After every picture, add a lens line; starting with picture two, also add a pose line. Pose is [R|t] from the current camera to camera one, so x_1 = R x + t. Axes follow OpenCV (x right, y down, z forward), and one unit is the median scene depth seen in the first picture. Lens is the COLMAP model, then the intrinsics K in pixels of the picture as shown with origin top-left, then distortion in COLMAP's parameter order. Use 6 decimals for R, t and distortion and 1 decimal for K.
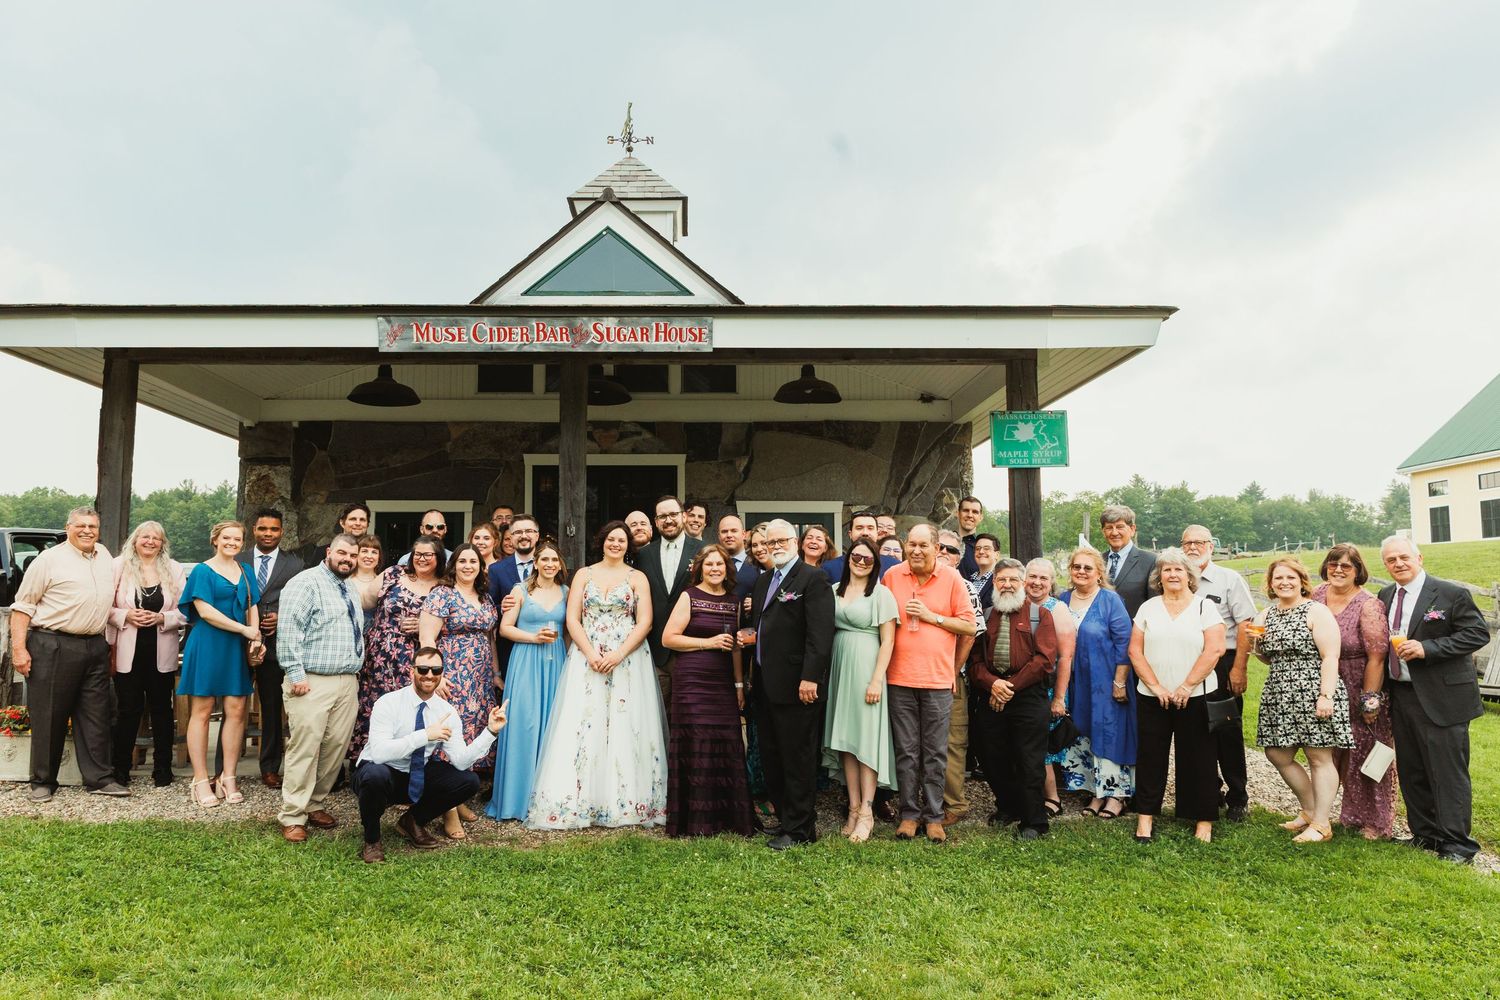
lens RADIAL K [[1107.3, 0, 759.4], [0, 1107.3, 467.5], [0, 0, 1]] dist [0.029882, -0.005086]
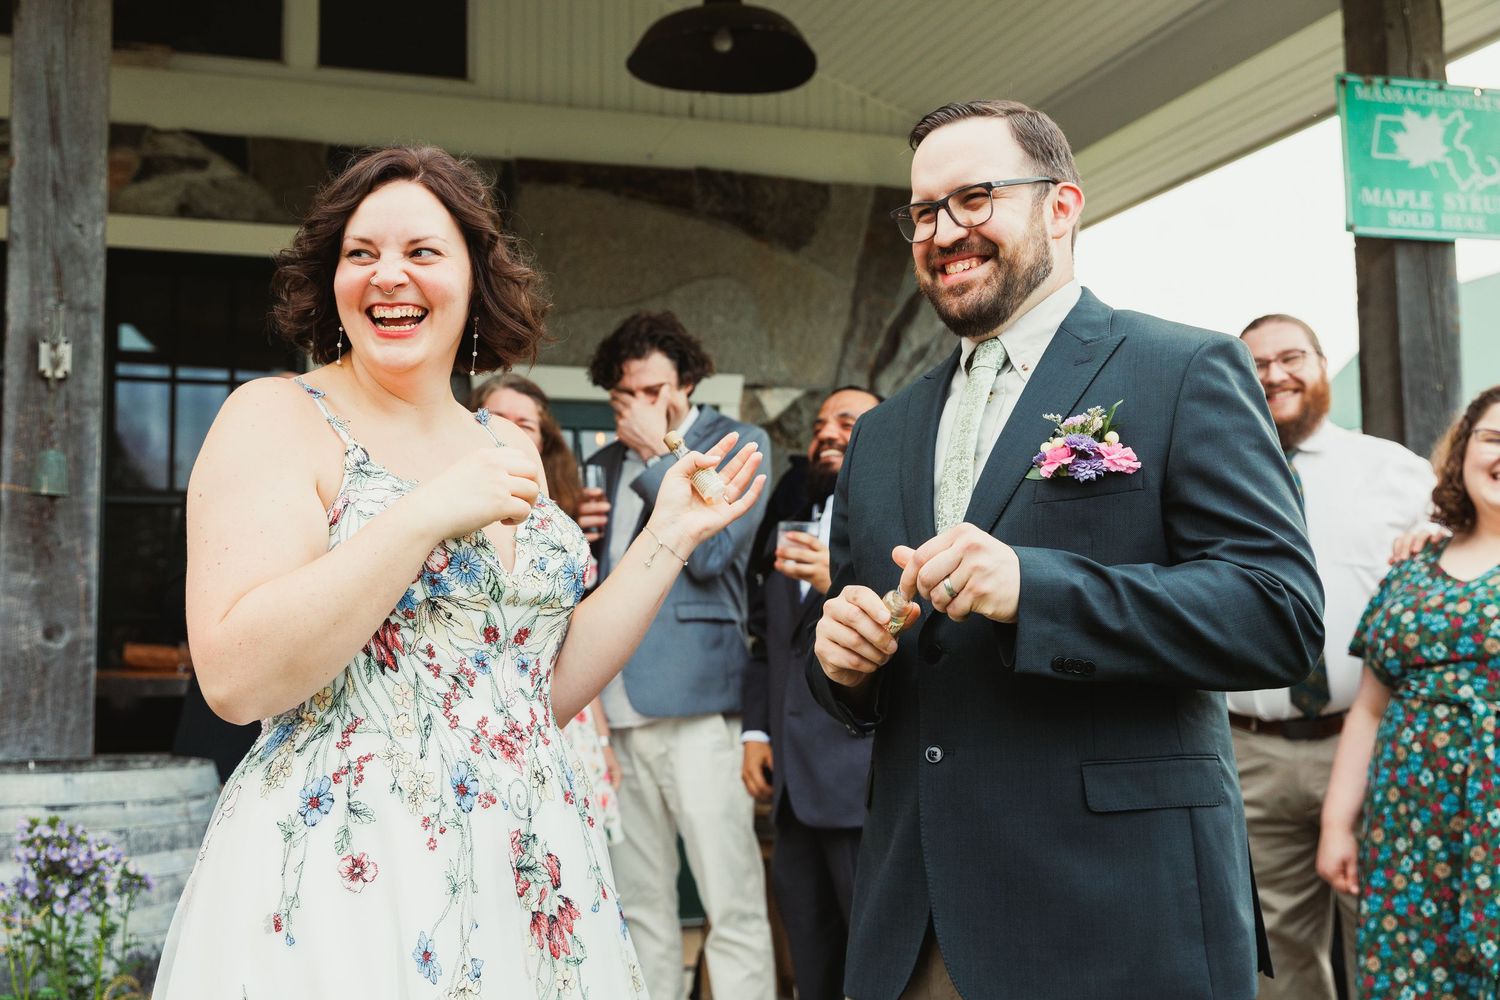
lens RADIAL K [[1759.6, 0, 750.0], [0, 1759.6, 500.0], [0, 0, 1]] dist [0.038327, -0.019092]
pose [[0.960252, 0.017511, 0.278583, -0.095029], [-0.026640, 0.999224, 0.029017, 0.056313], [-0.277859, -0.035285, 0.959974, 0.398157]]
